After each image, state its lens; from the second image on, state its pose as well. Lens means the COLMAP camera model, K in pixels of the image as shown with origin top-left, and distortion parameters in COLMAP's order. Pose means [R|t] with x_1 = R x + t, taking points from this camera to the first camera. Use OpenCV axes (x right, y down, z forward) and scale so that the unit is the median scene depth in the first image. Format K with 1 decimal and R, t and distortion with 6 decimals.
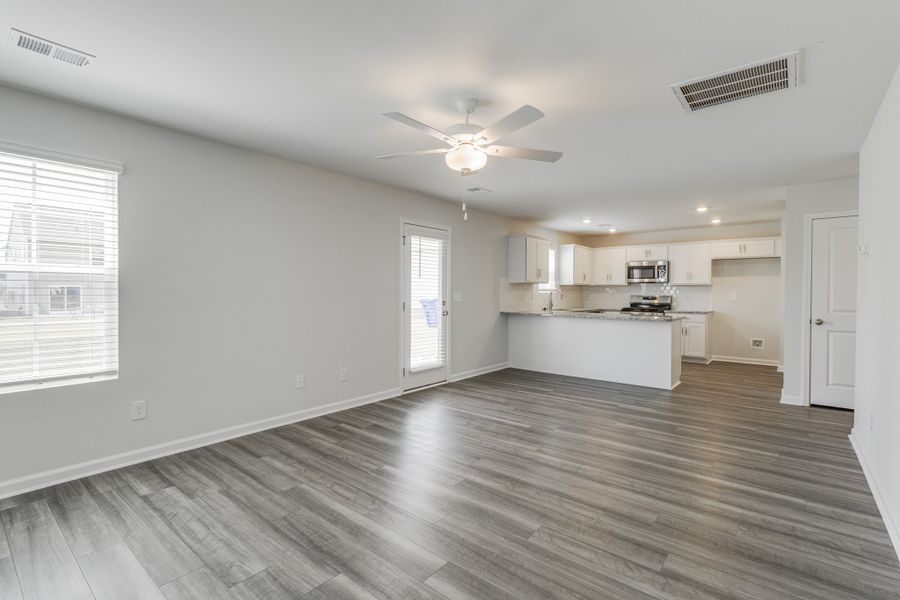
lens RADIAL K [[417.0, 0, 451.4], [0, 417.0, 297.5], [0, 0, 1]] dist [0.001876, 0.000901]
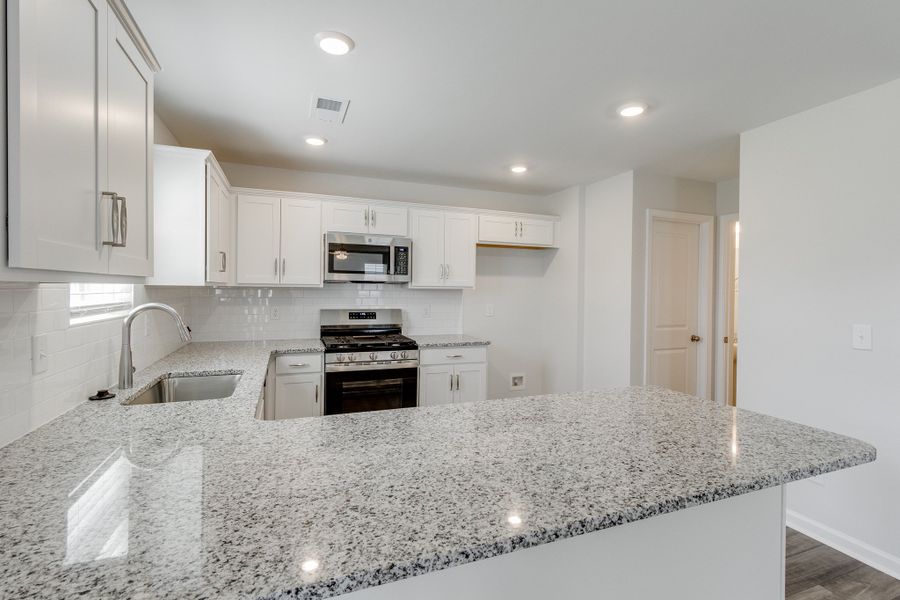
lens RADIAL K [[417.0, 0, 453.6], [0, 417.0, 295.8], [0, 0, 1]] dist [0.001876, 0.000901]
pose [[0.482552, -0.013278, 0.875767, 0.152167], [0.003731, 0.999907, 0.013105, -0.035616], [-0.875859, -0.003057, 0.482557, 0.926350]]
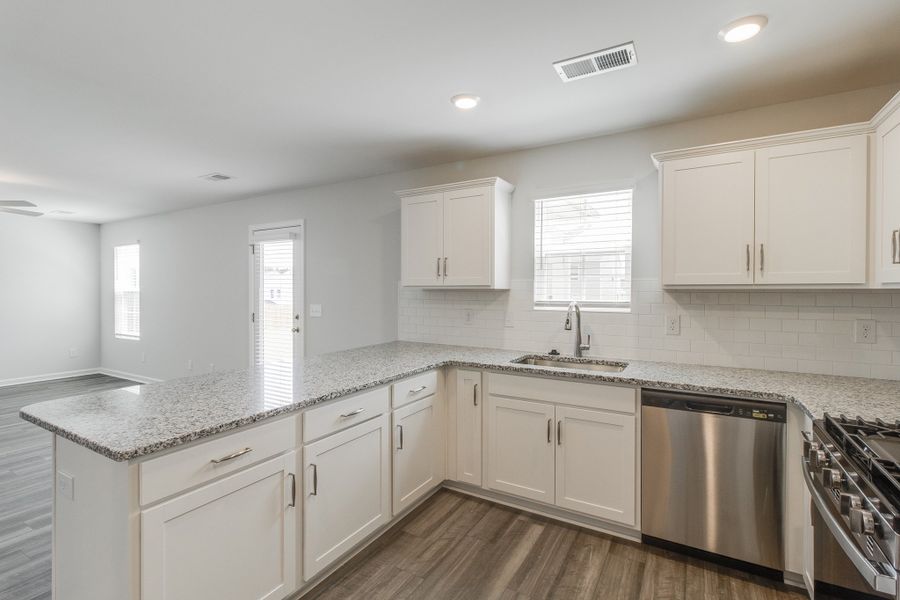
lens RADIAL K [[417.0, 0, 454.0], [0, 417.0, 293.7], [0, 0, 1]] dist [0.001876, 0.000901]
pose [[0.158564, 0.003447, -0.987343, 0.749117], [-0.015568, 0.999878, 0.000991, -0.034028], [0.987226, 0.015214, 0.158599, 1.070990]]
